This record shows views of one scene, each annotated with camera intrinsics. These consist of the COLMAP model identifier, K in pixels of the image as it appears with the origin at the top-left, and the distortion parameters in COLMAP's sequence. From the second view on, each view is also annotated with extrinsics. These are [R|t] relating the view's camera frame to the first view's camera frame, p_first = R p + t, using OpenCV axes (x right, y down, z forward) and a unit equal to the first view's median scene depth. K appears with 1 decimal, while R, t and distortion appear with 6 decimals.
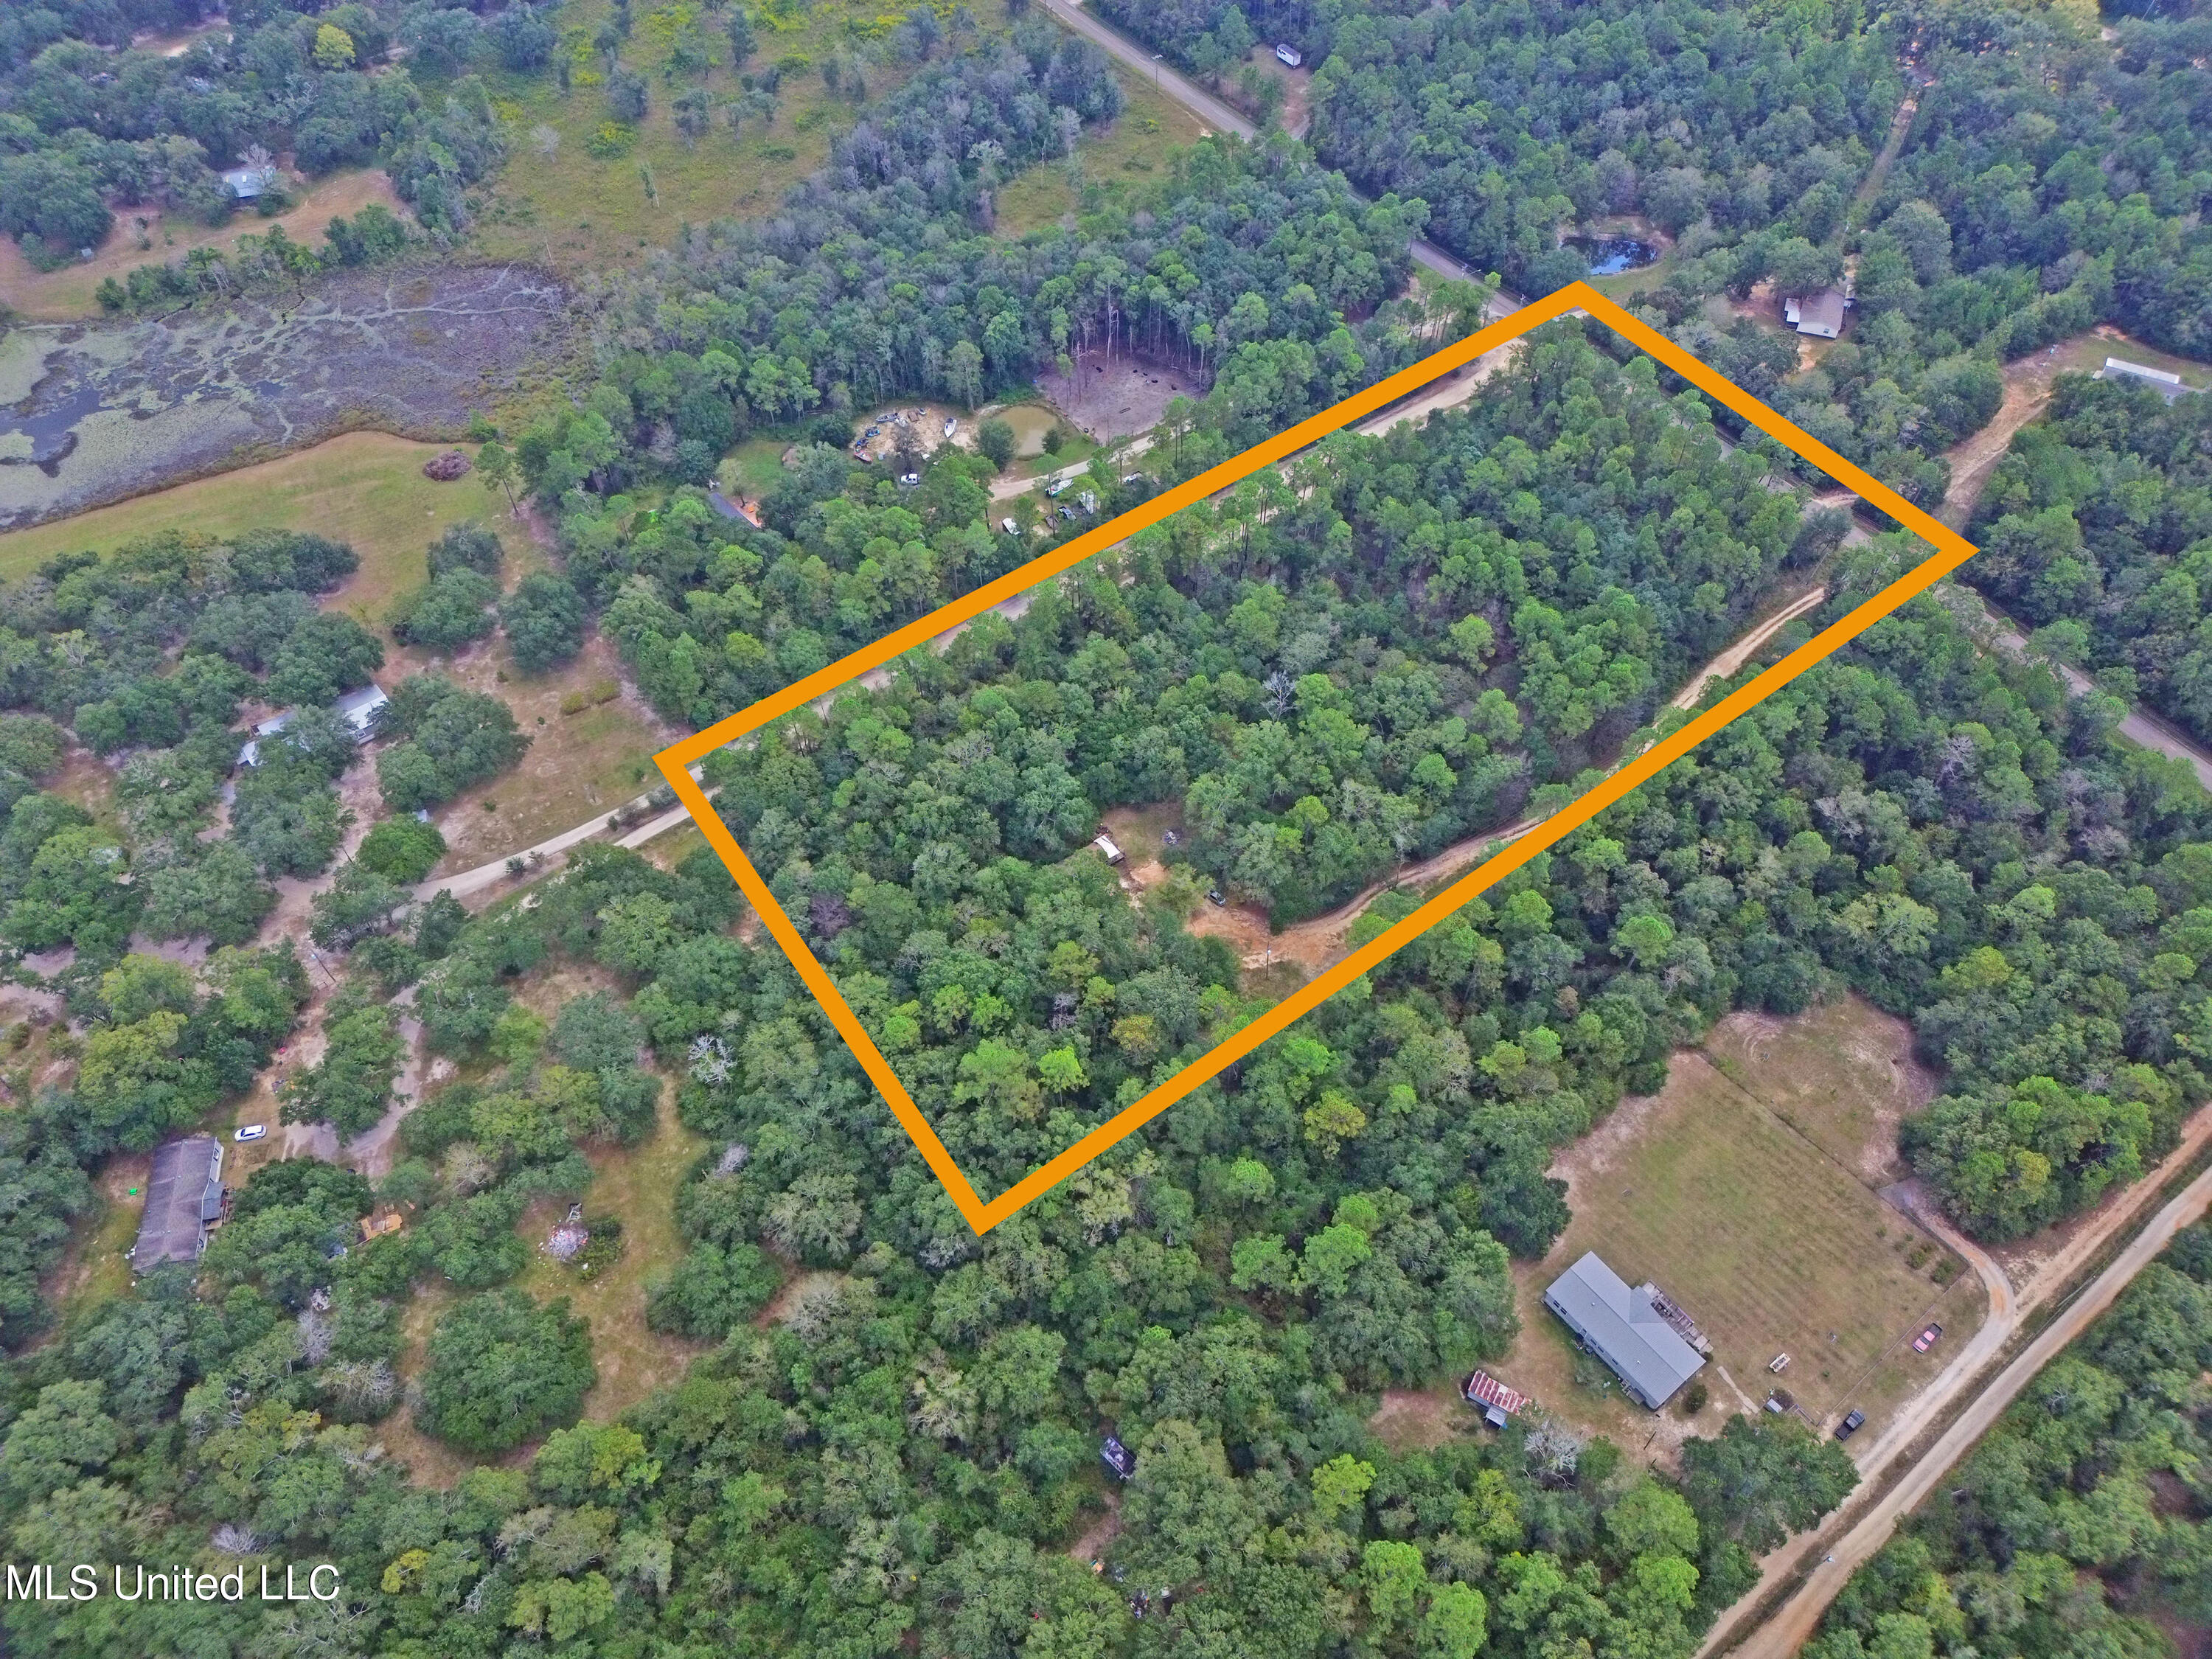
lens RADIAL K [[1566.0, 0, 1108.3], [0, 1566.0, 825.4], [0, 0, 1]] dist [0.065897, -0.066338]
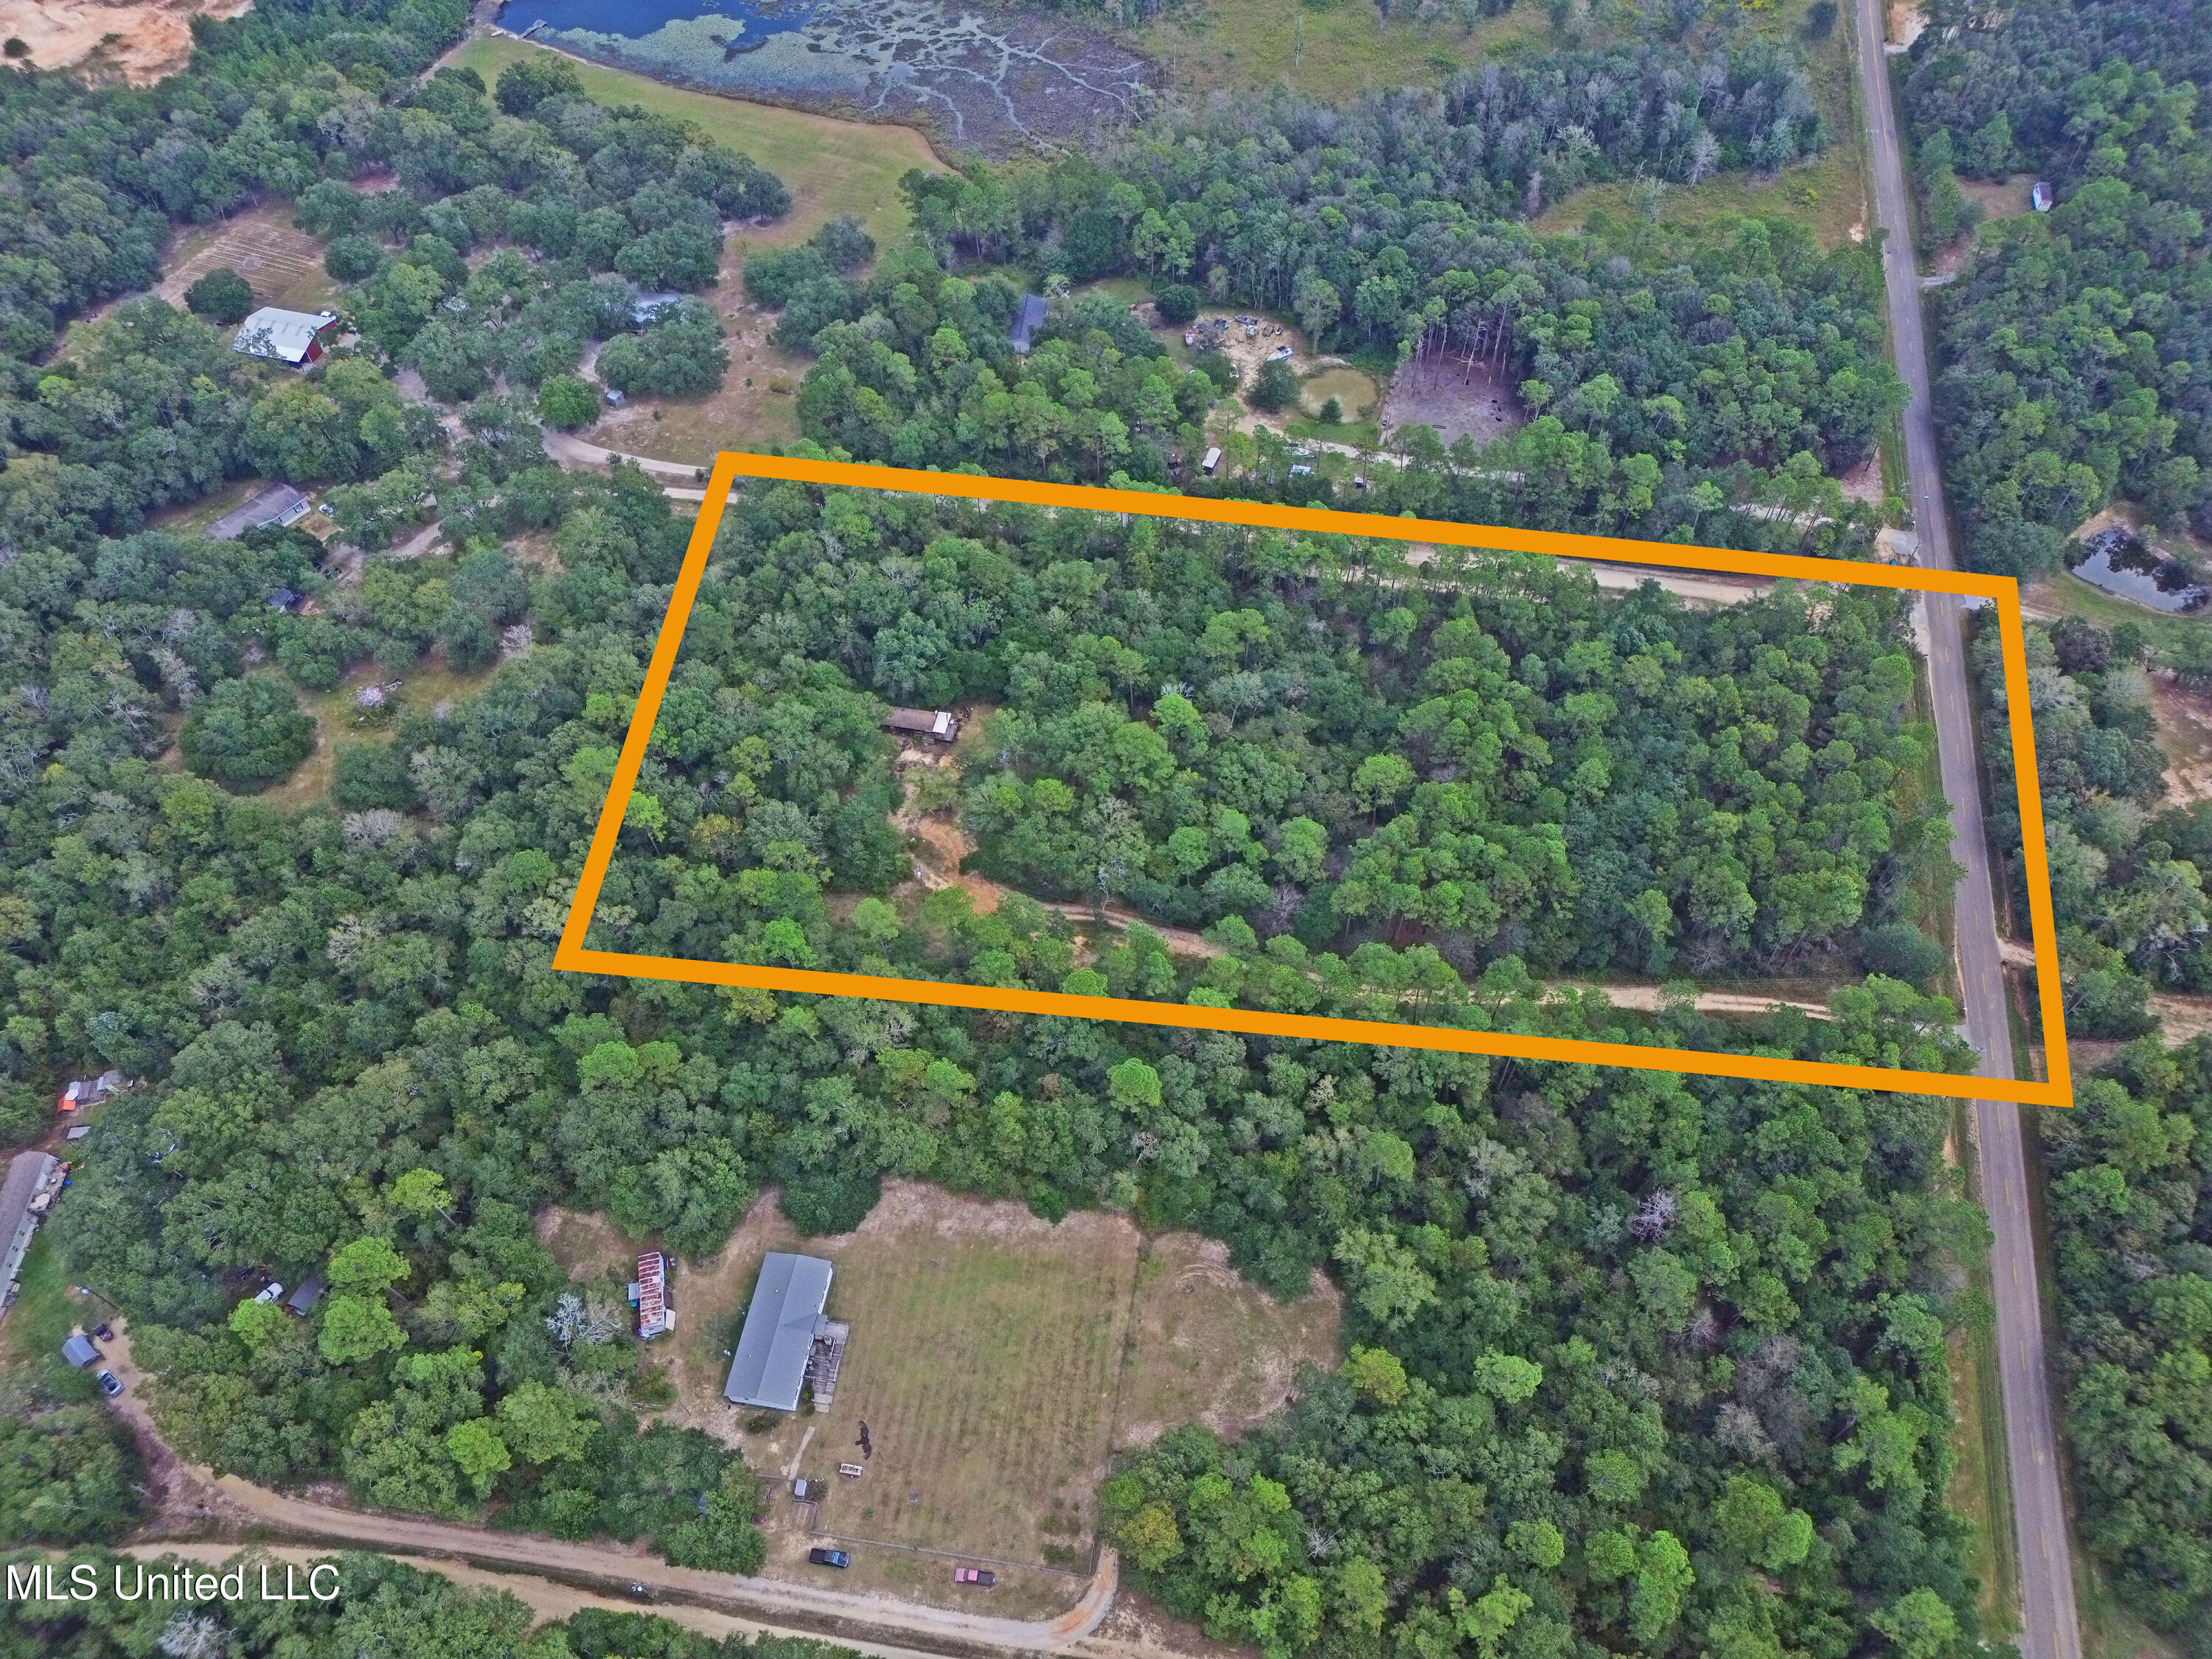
lens RADIAL K [[1566.0, 0, 1108.3], [0, 1566.0, 825.4], [0, 0, 1]] dist [0.065897, -0.066338]
pose [[0.682582, 0.585035, -0.437967, 0.541068], [-0.561829, 0.803338, 0.197472, -0.188718], [0.467364, 0.111272, 0.877035, 0.142447]]
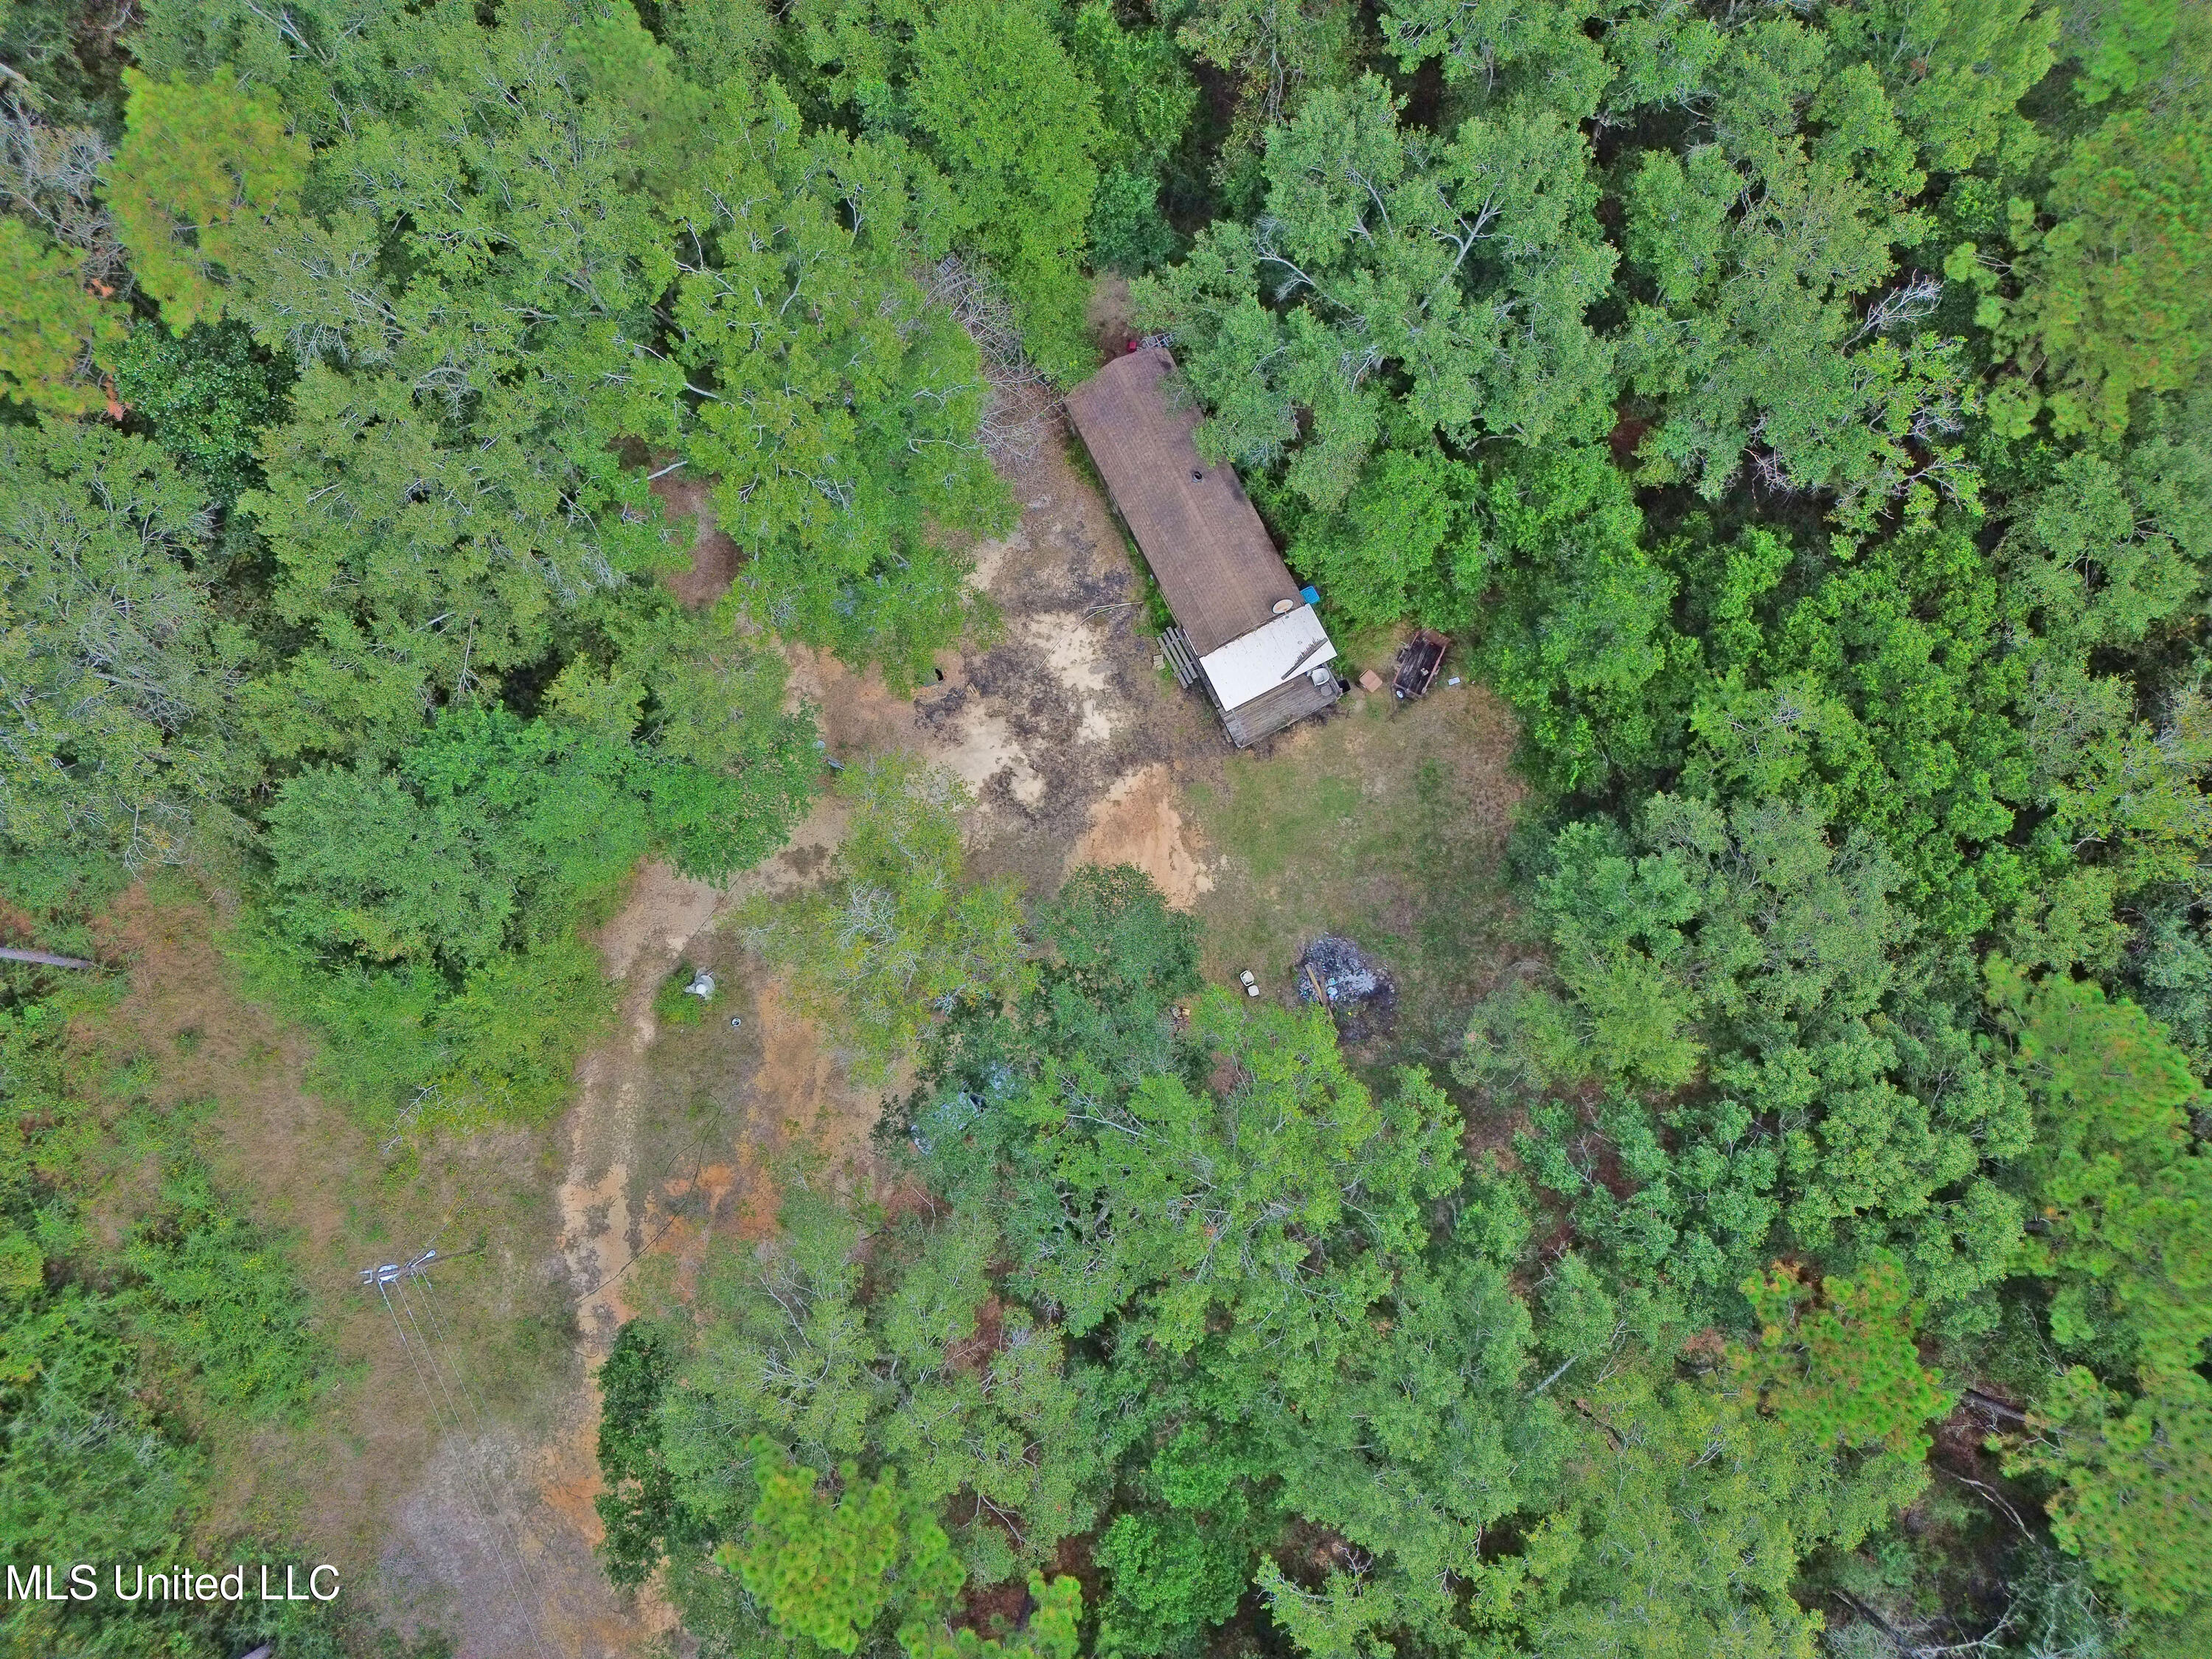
lens RADIAL K [[1566.0, 0, 1108.3], [0, 1566.0, 825.4], [0, 0, 1]] dist [0.065897, -0.066338]
pose [[-0.158014, 0.978671, -0.131279, 0.052211], [-0.742214, -0.030031, 0.669490, -0.113124], [0.651268, 0.203226, 0.731129, 0.788506]]
